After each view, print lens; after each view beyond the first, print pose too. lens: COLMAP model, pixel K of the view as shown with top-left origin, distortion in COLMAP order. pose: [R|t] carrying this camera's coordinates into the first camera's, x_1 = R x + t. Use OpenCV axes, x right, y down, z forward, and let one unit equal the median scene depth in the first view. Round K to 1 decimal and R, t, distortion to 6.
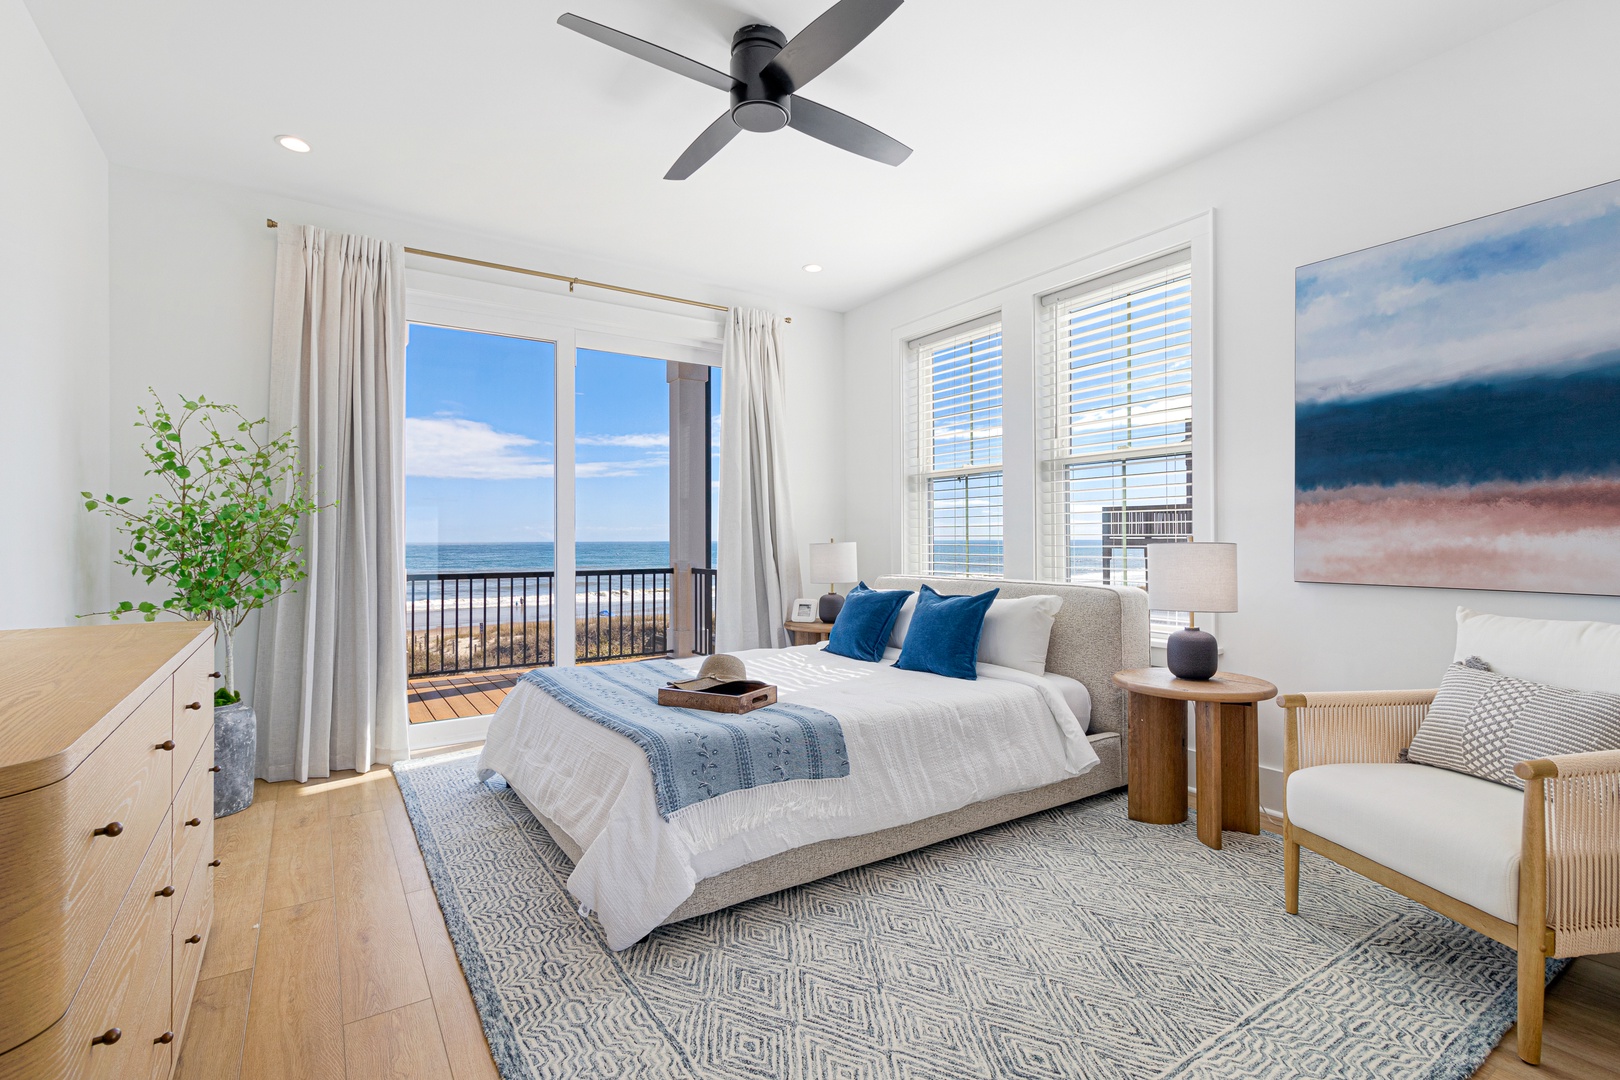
lens RADIAL K [[752.7, 0, 811.0], [0, 752.7, 523.0], [0, 0, 1]] dist [0.012803, -0.000464]
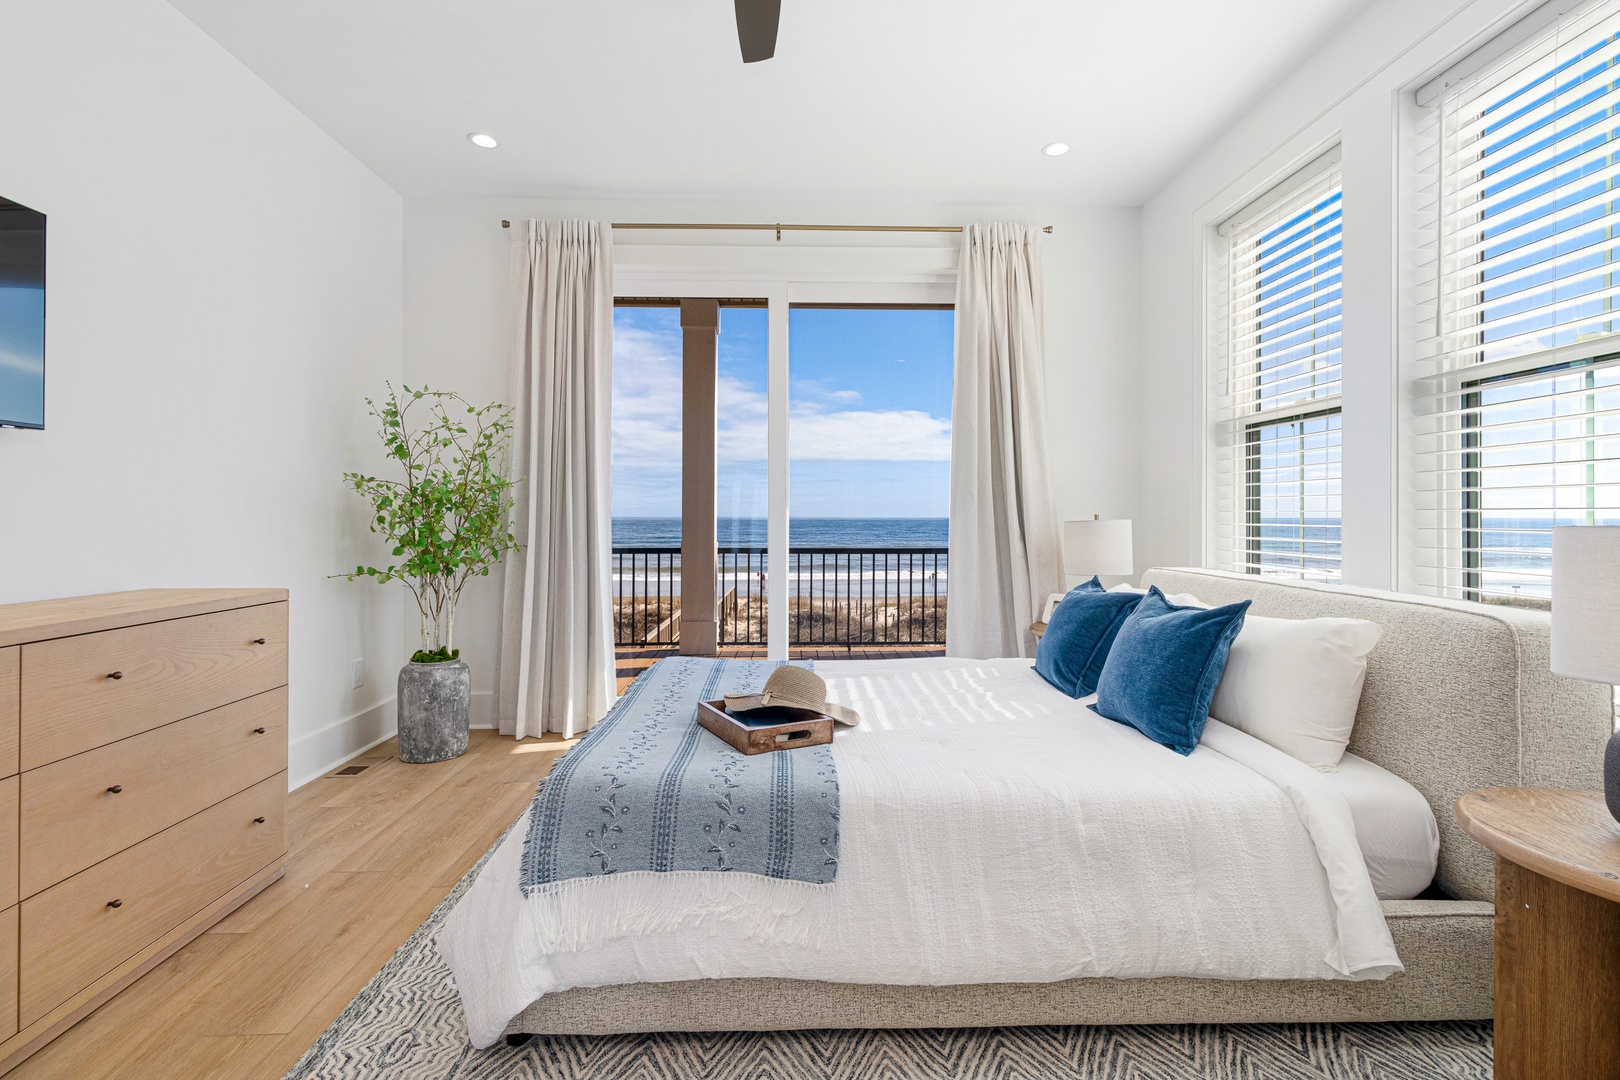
lens RADIAL K [[768.2, 0, 808.1], [0, 768.2, 510.2], [0, 0, 1]] dist [0.011015, -0.001250]
pose [[0.850243, 0.000211, -0.526390, 0.274025], [0.007262, 0.999900, 0.012131, 0.007480], [0.526340, -0.014137, 0.850157, 0.318368]]
